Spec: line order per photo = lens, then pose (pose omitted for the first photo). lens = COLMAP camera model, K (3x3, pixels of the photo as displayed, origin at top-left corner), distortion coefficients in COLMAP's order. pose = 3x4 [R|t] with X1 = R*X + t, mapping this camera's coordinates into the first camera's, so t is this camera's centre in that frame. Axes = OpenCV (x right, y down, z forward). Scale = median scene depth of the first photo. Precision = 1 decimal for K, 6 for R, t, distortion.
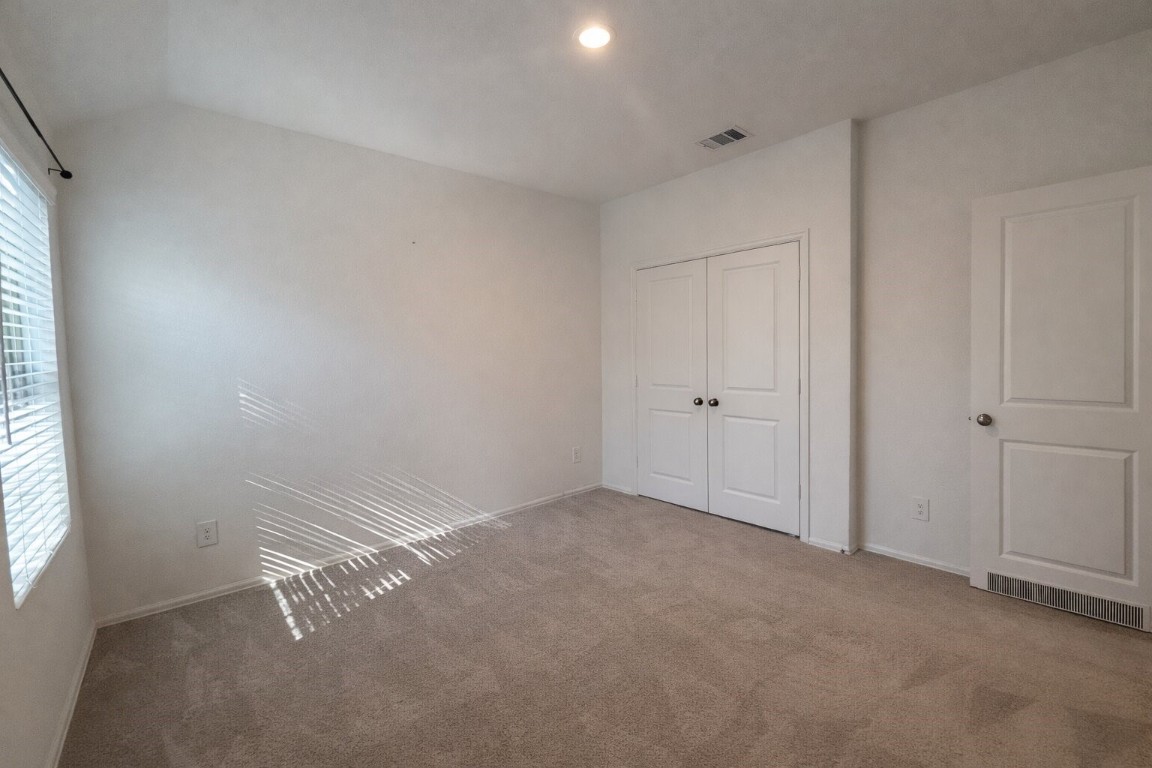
lens RADIAL K [[480.5, 0, 580.7], [0, 480.5, 376.8], [0, 0, 1]] dist [0.026269, 0.000016]
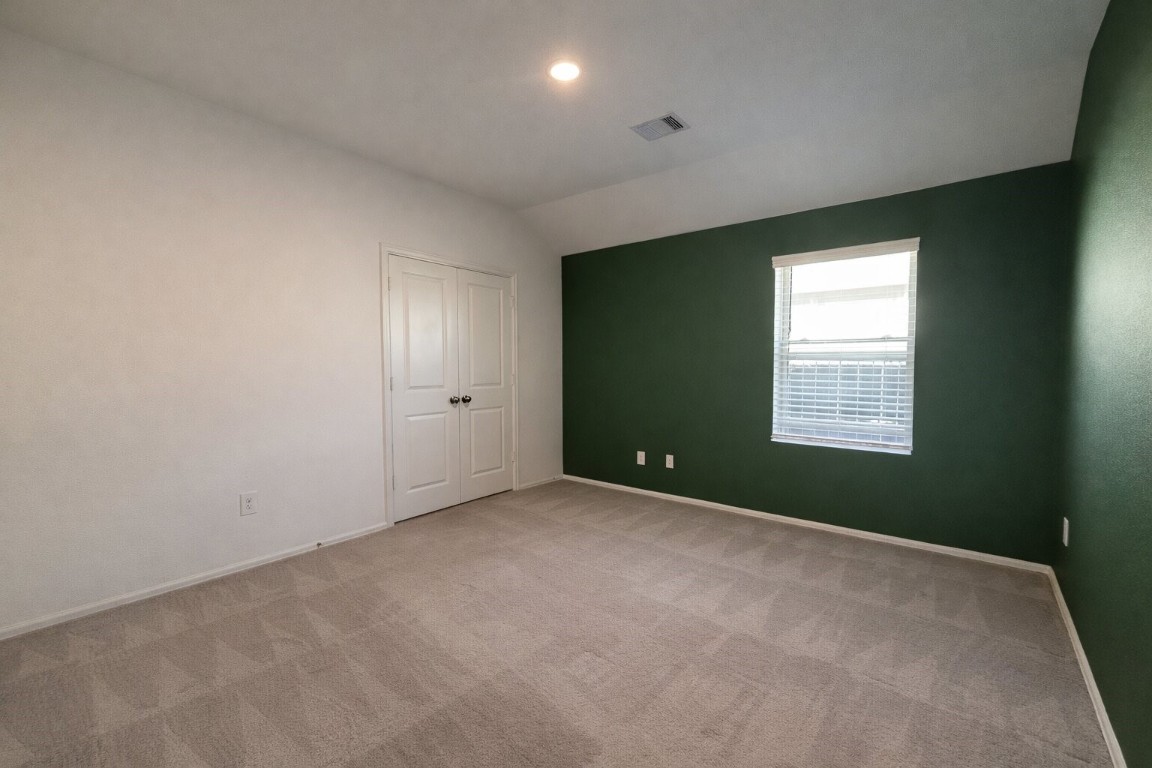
lens RADIAL K [[480.5, 0, 580.7], [0, 480.5, 376.8], [0, 0, 1]] dist [0.026269, 0.000016]
pose [[-0.196378, -0.026961, 0.980157, -0.843342], [0.013002, 0.999462, 0.030098, -0.027839], [-0.980442, 0.018655, -0.195922, 0.961327]]
